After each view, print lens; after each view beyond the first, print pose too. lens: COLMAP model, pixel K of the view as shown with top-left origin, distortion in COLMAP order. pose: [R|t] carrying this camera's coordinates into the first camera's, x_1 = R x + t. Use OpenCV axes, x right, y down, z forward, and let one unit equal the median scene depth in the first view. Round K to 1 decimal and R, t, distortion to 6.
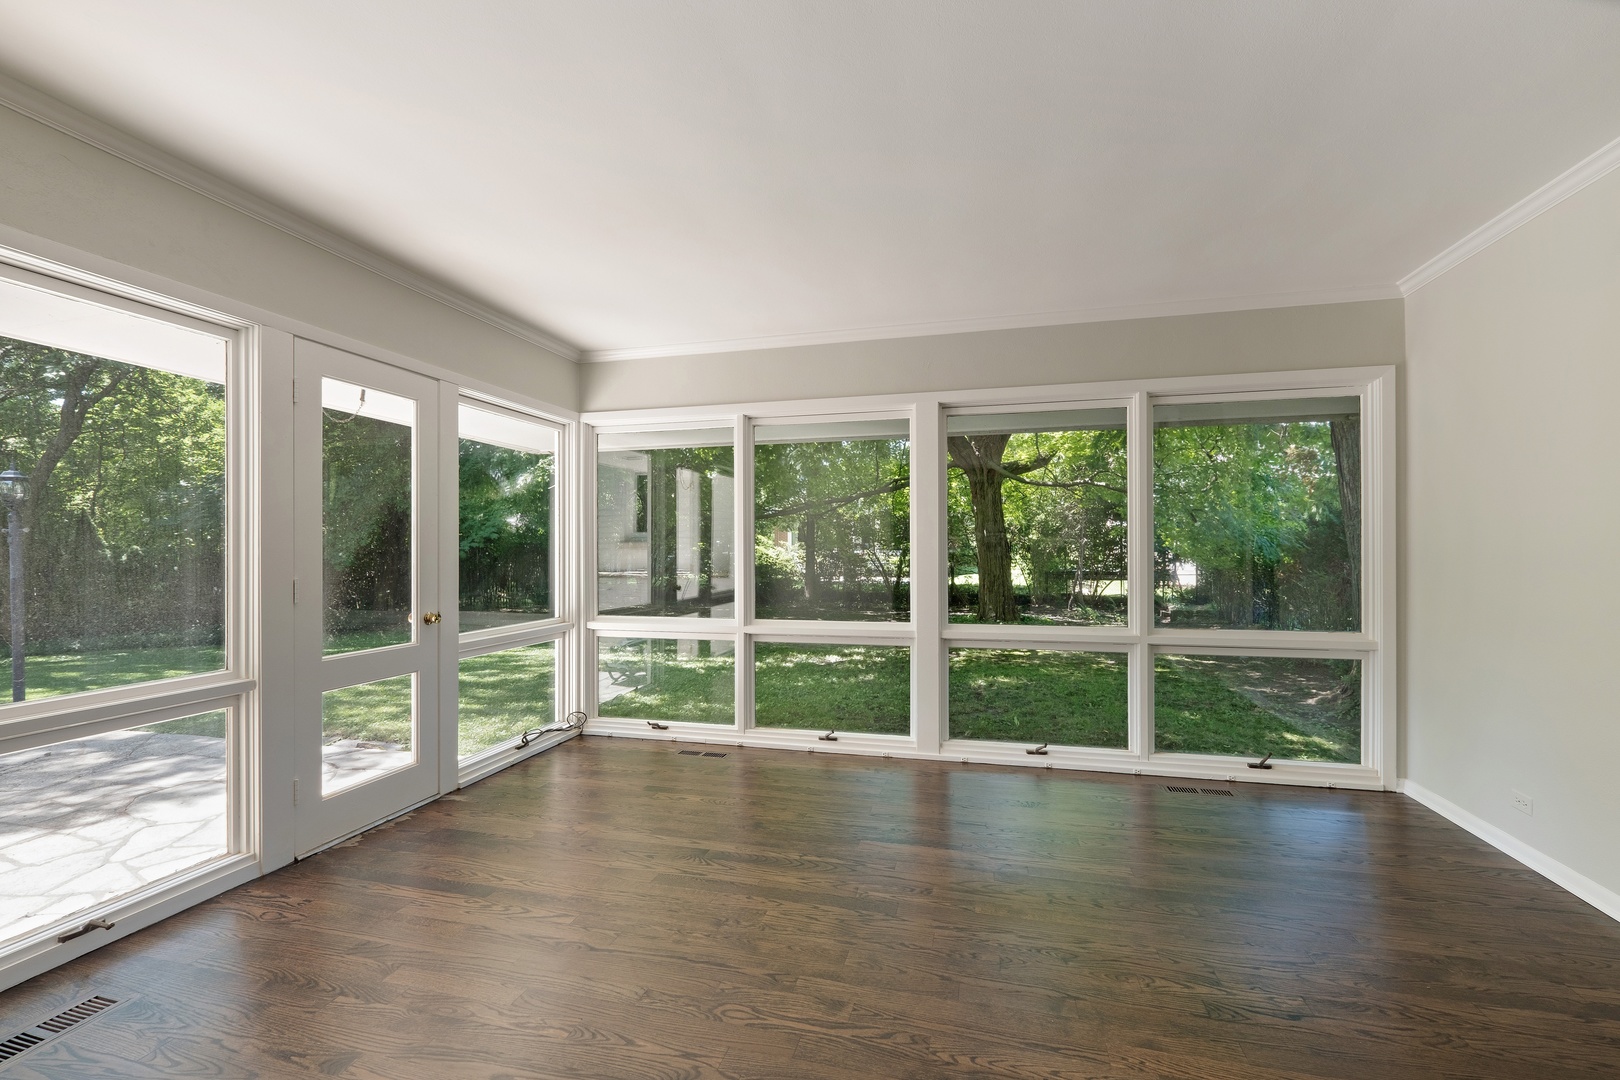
lens RADIAL K [[719.5, 0, 792.8], [0, 719.5, 543.1], [0, 0, 1]] dist [-0.000275, -0.000359]
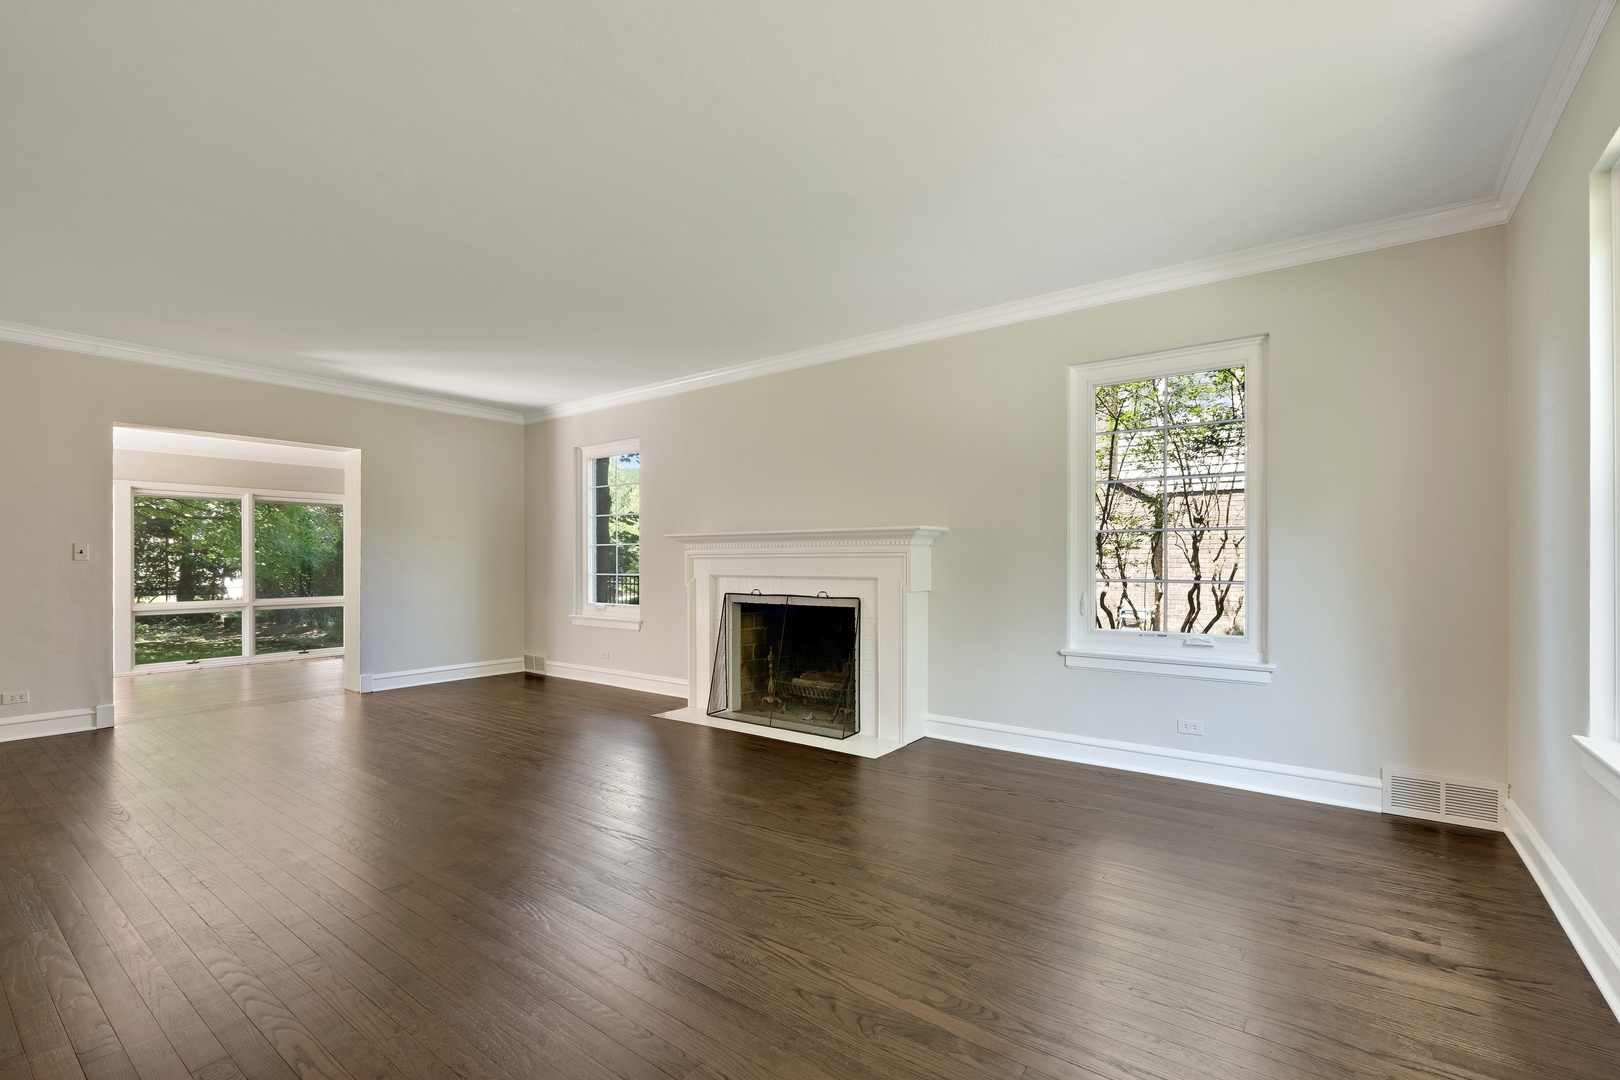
lens RADIAL K [[719.5, 0, 792.8], [0, 719.5, 543.1], [0, 0, 1]] dist [-0.000275, -0.000359]
pose [[0.388658, 0.020963, 0.921144, -0.874807], [-0.000419, 0.999745, -0.022575, -0.003818], [-0.921382, 0.008389, 0.388568, -1.360582]]
